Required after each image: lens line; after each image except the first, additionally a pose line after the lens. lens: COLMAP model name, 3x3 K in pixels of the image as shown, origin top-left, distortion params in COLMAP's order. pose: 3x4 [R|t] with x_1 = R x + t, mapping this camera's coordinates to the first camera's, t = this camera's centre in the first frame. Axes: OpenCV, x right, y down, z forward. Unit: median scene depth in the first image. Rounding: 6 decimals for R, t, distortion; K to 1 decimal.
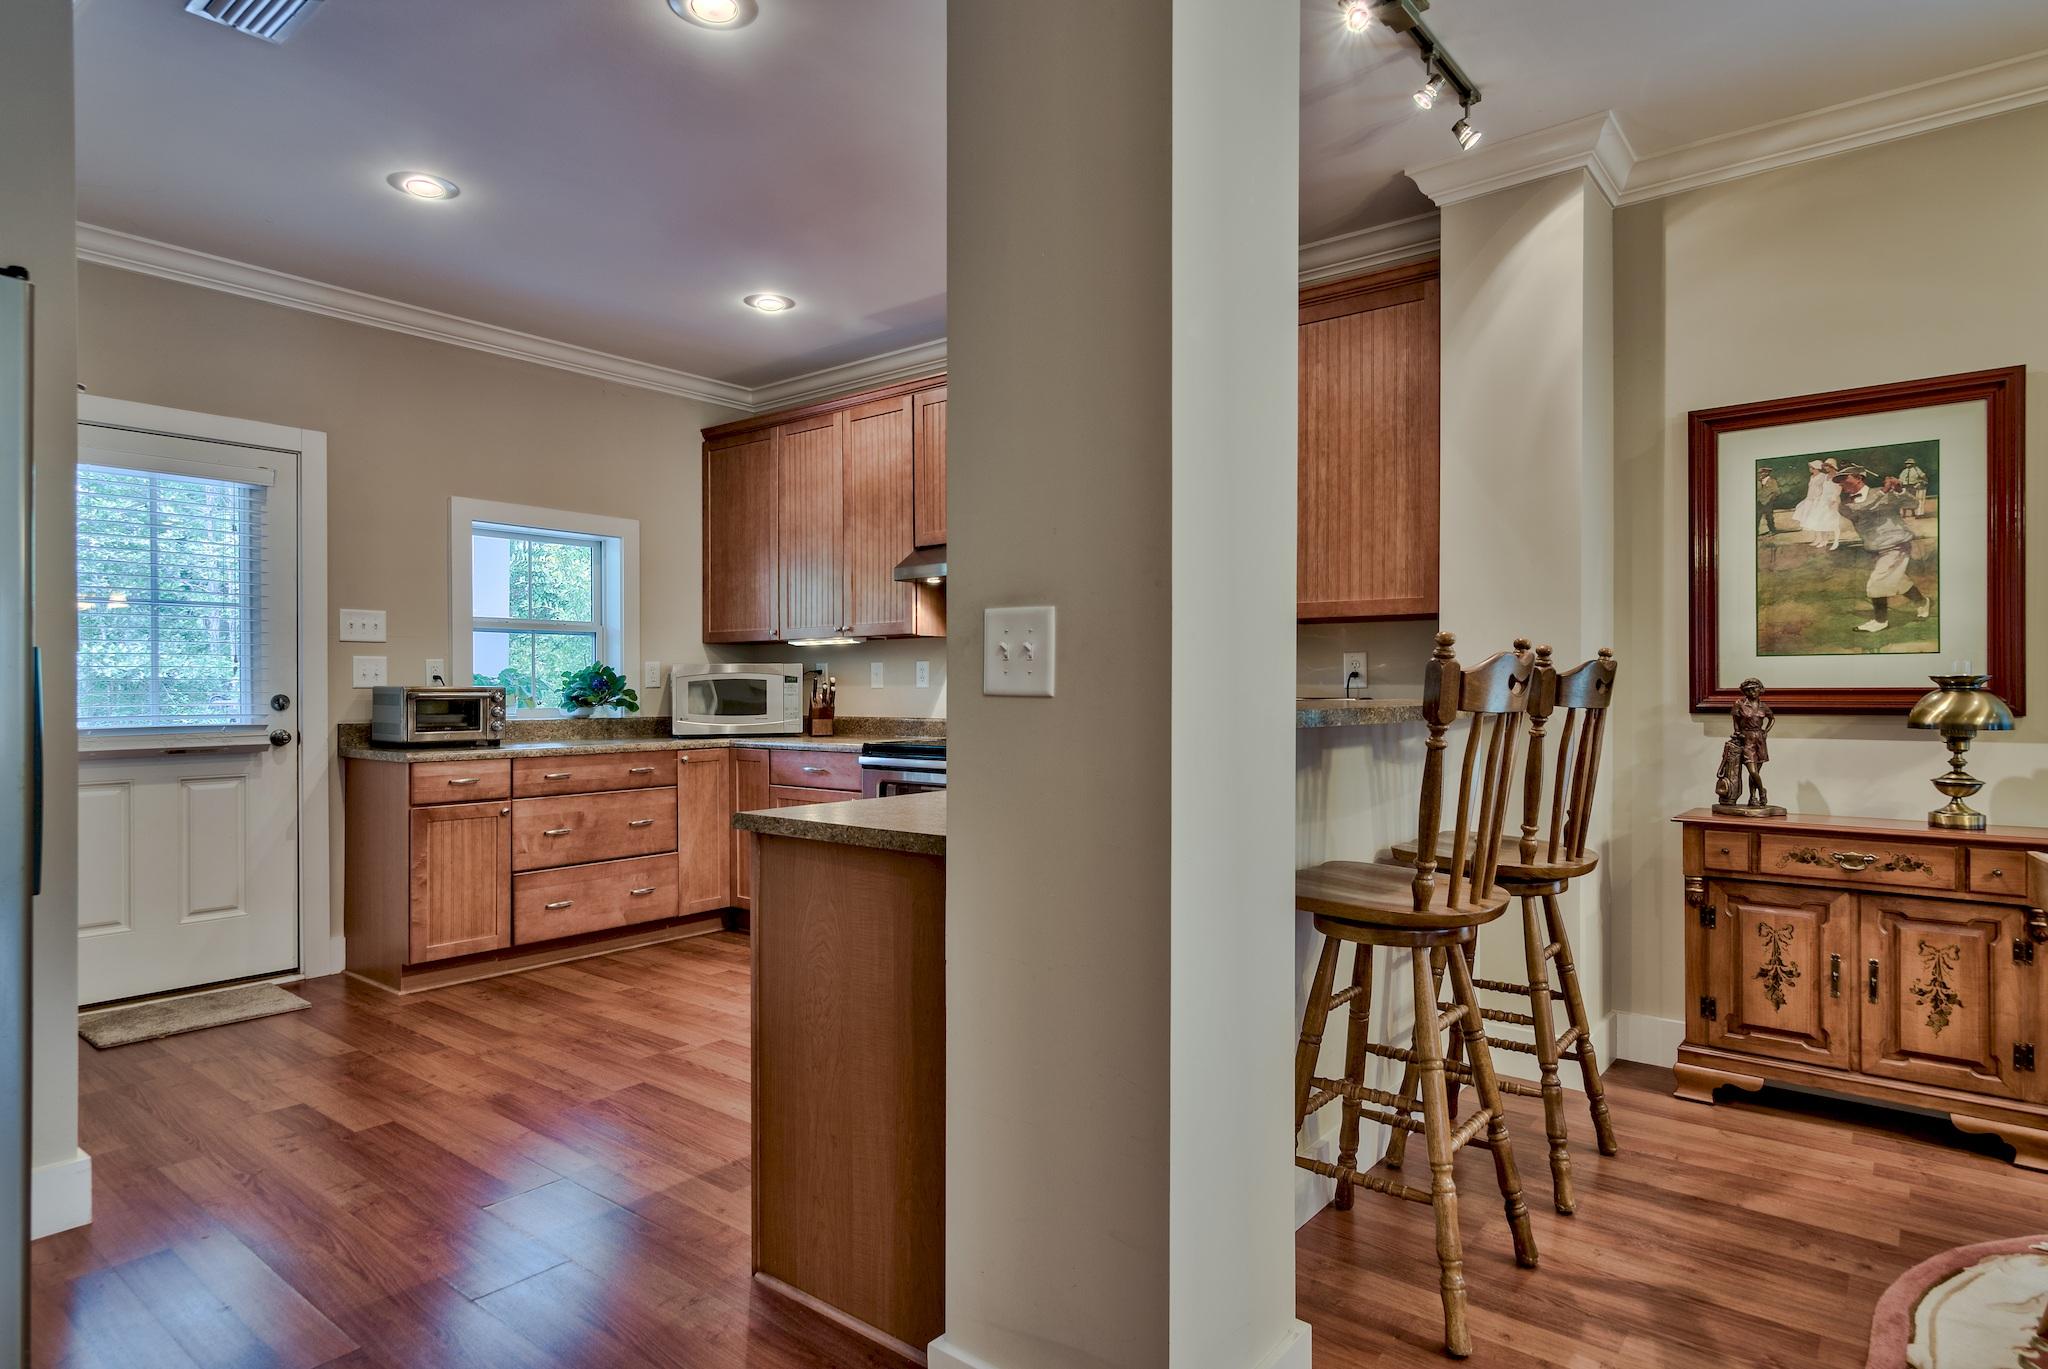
lens RADIAL K [[1136.9, 0, 1025.8], [0, 1136.9, 688.2], [0, 0, 1]] dist [0.006191, 0.000720]
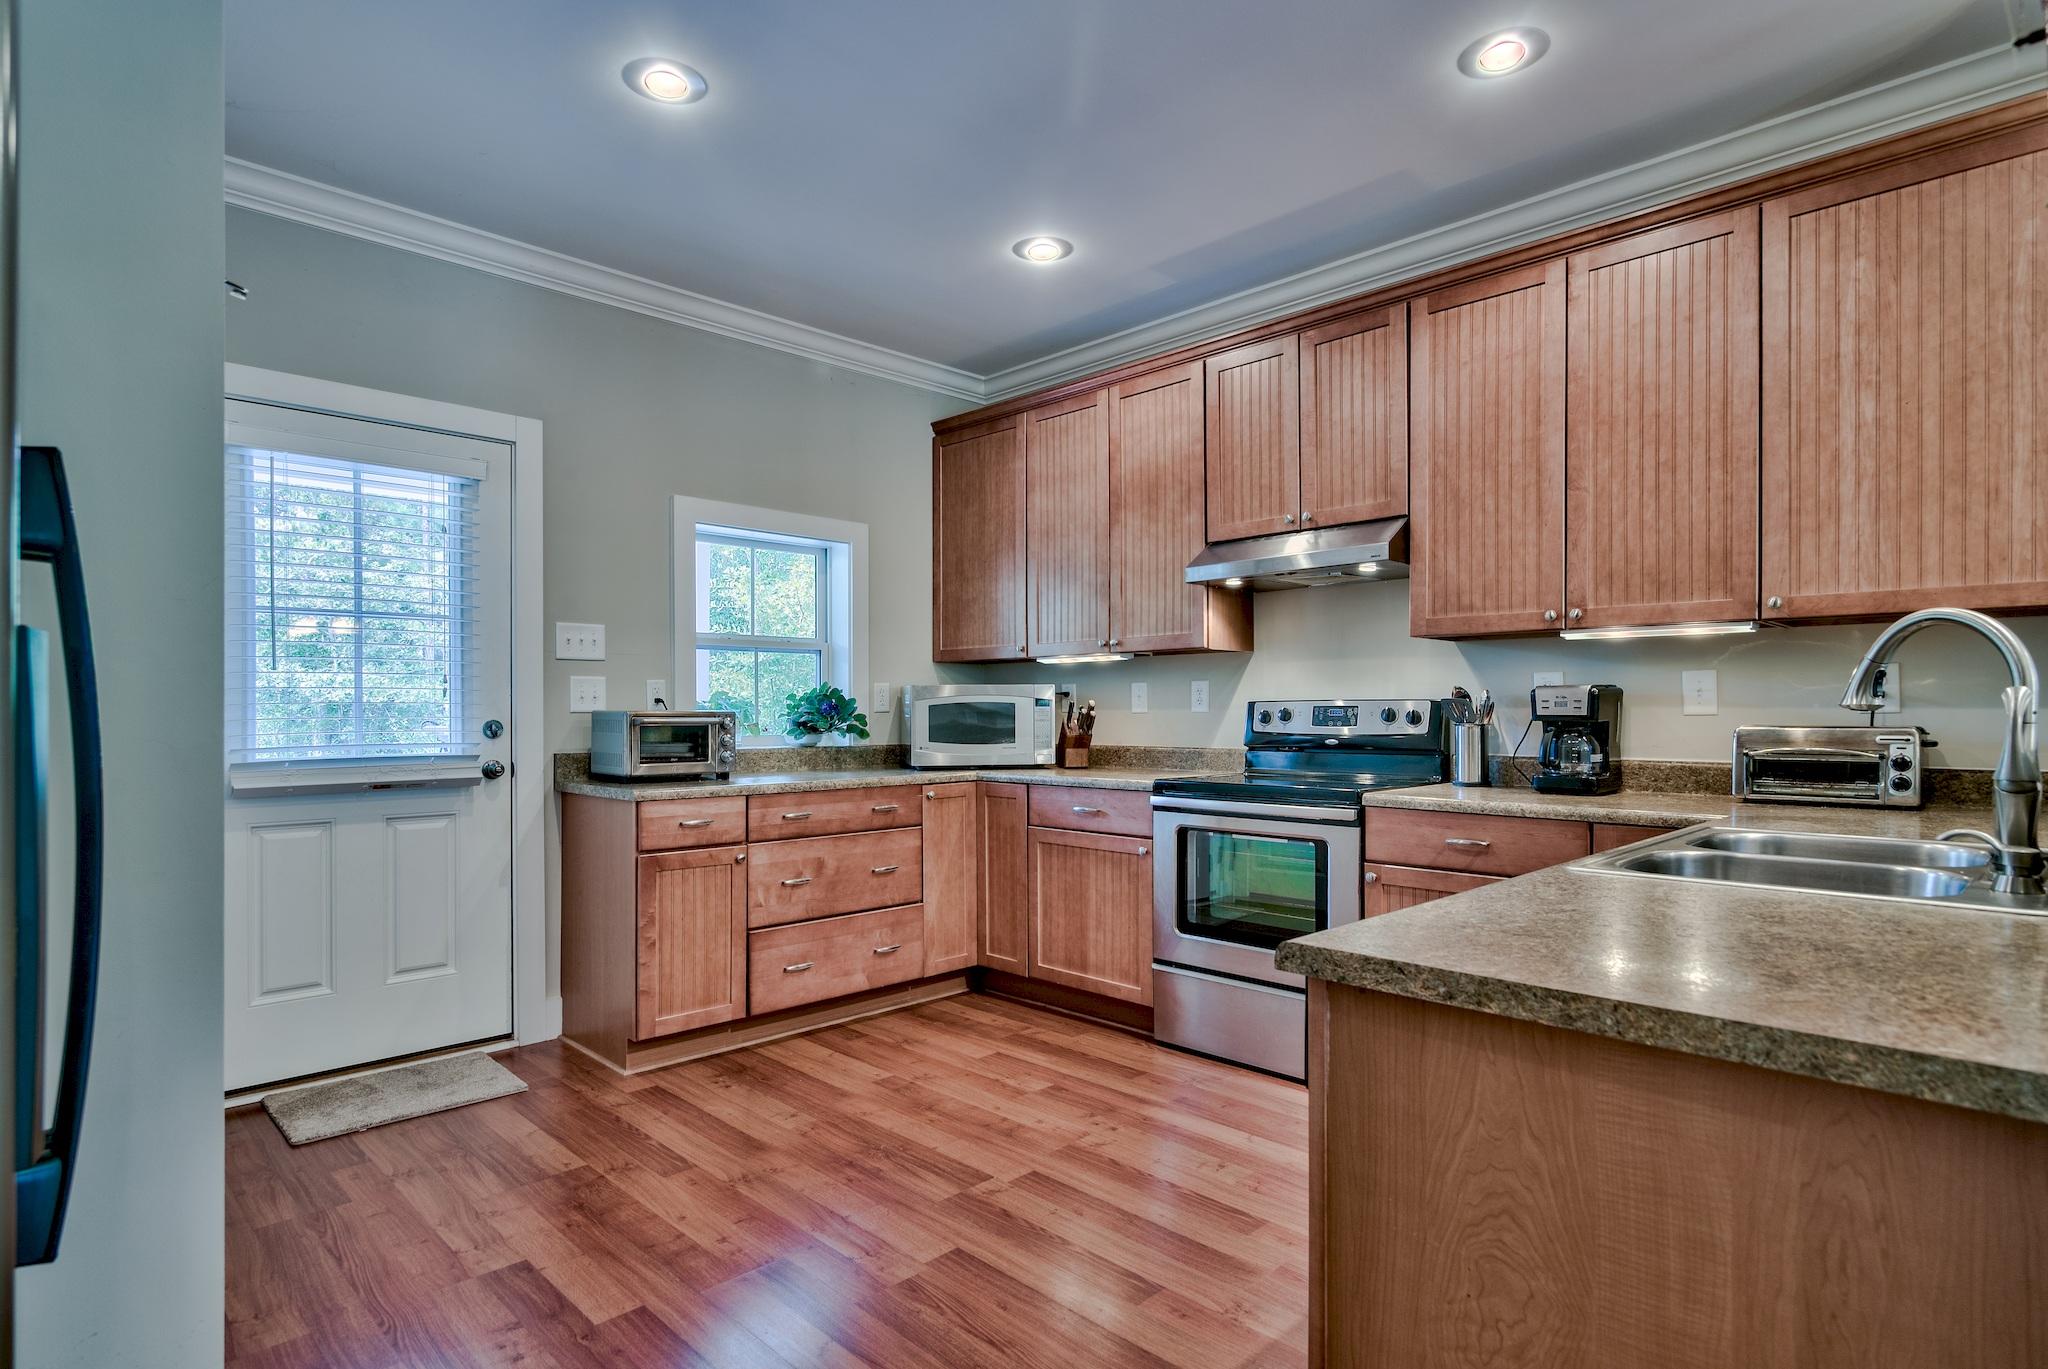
lens RADIAL K [[1069.1, 0, 1024.3], [0, 1069.1, 708.9], [0, 0, 1]] dist [0.001210, 0.000483]
pose [[0.993722, -0.000264, -0.111873, -0.194603], [-0.000056, 0.999996, -0.002859, -0.000768], [0.111873, 0.002847, 0.993718, 0.285355]]
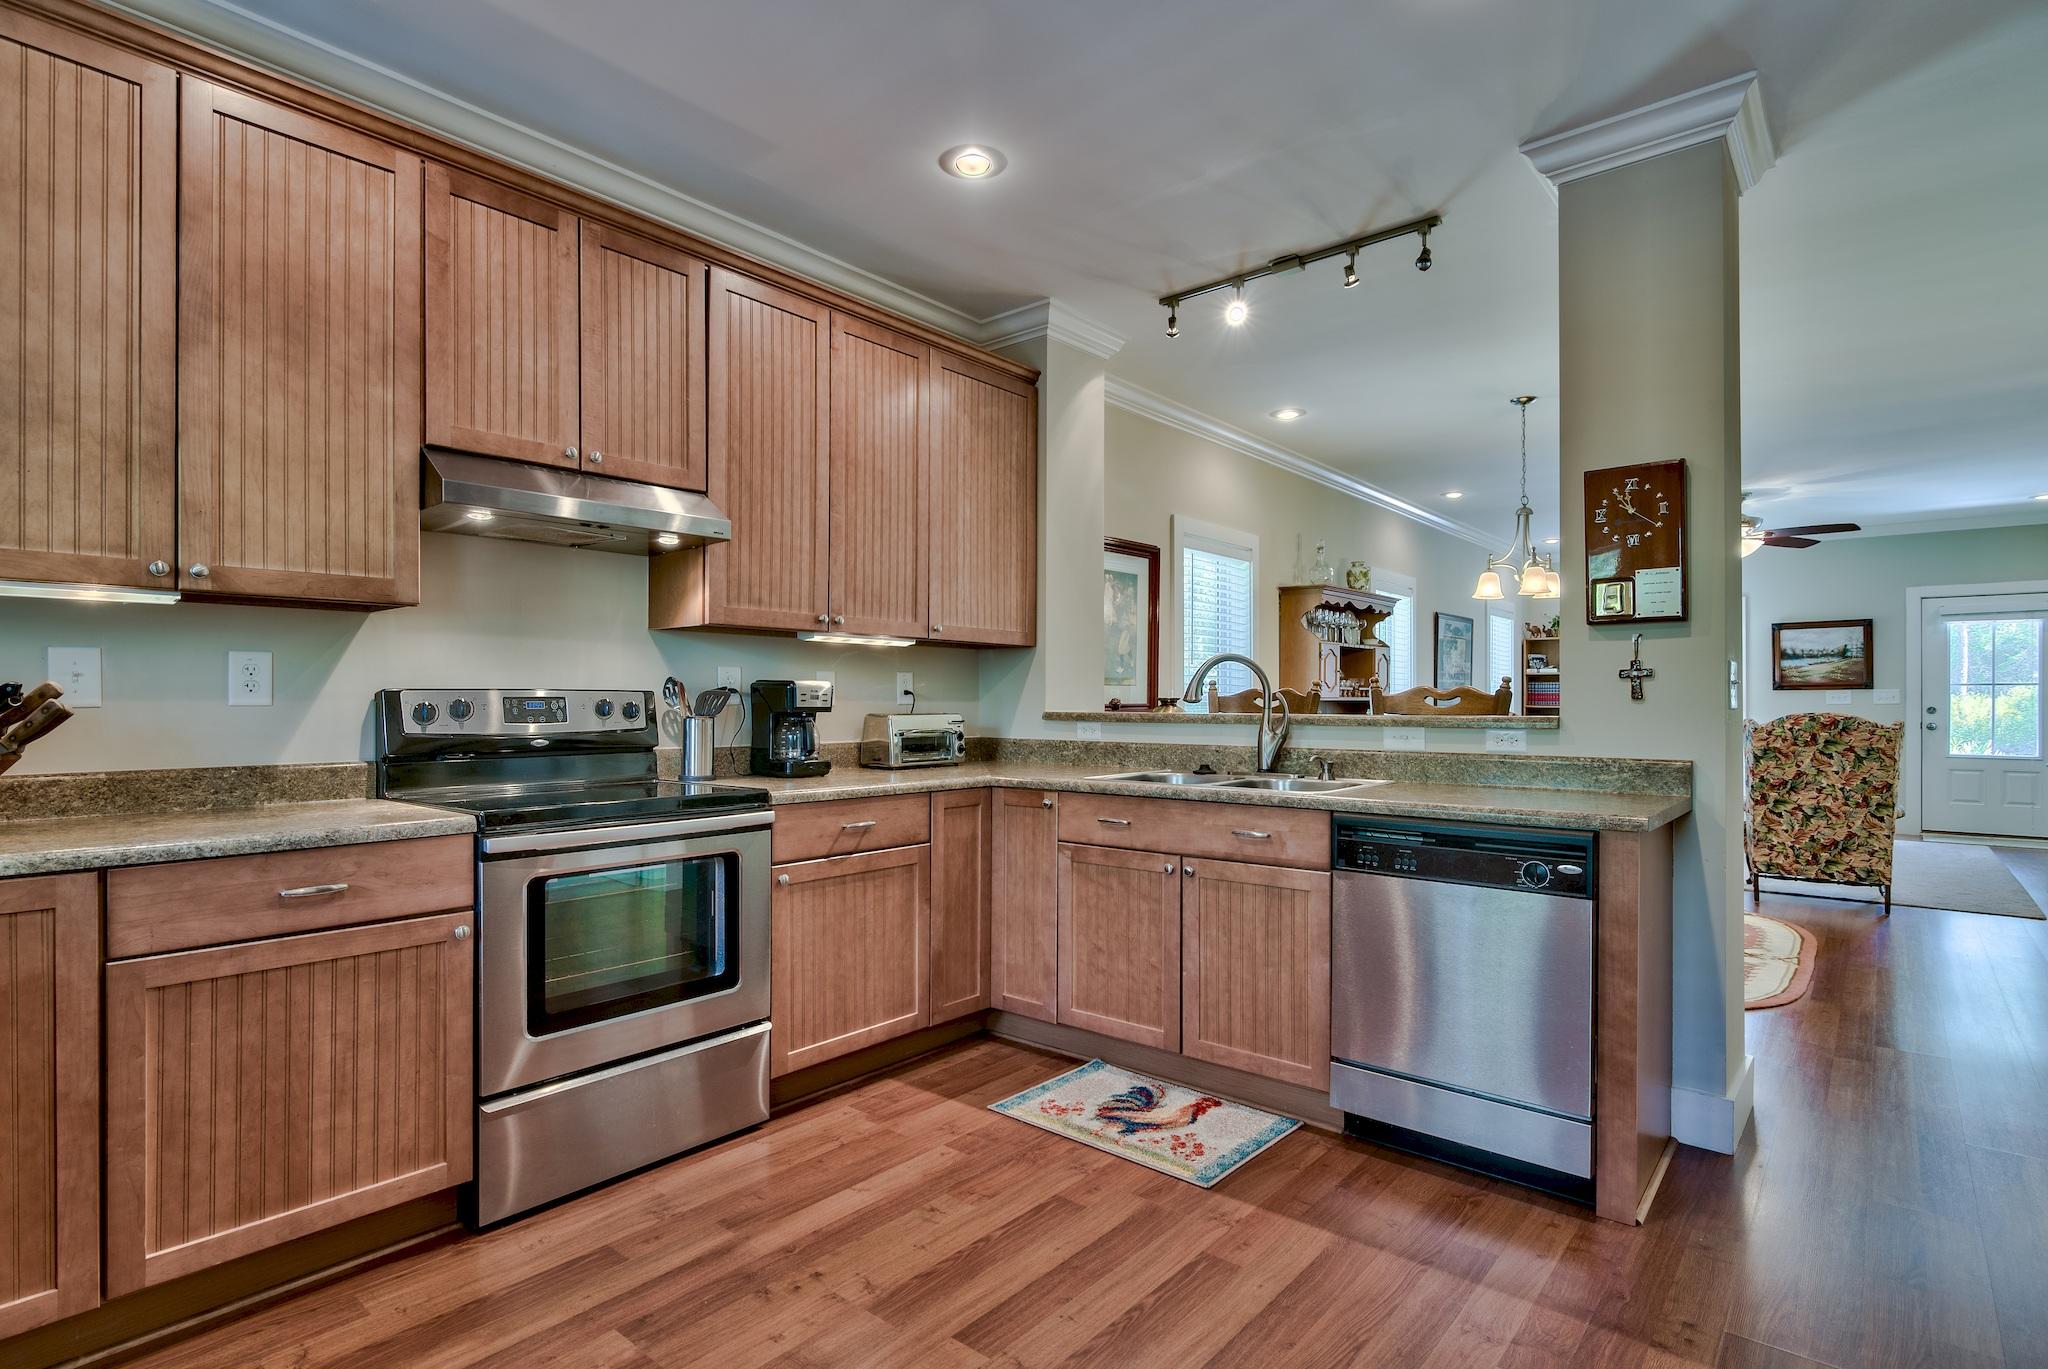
lens RADIAL K [[1022.5, 0, 1003.2], [0, 1022.5, 698.1], [0, 0, 1]] dist [-0.003430, -0.000398]
pose [[0.036986, 0.003879, 0.999308, -0.776558], [0.000883, 0.999992, -0.003914, -0.002446], [-0.999315, 0.001027, 0.036982, 0.969396]]
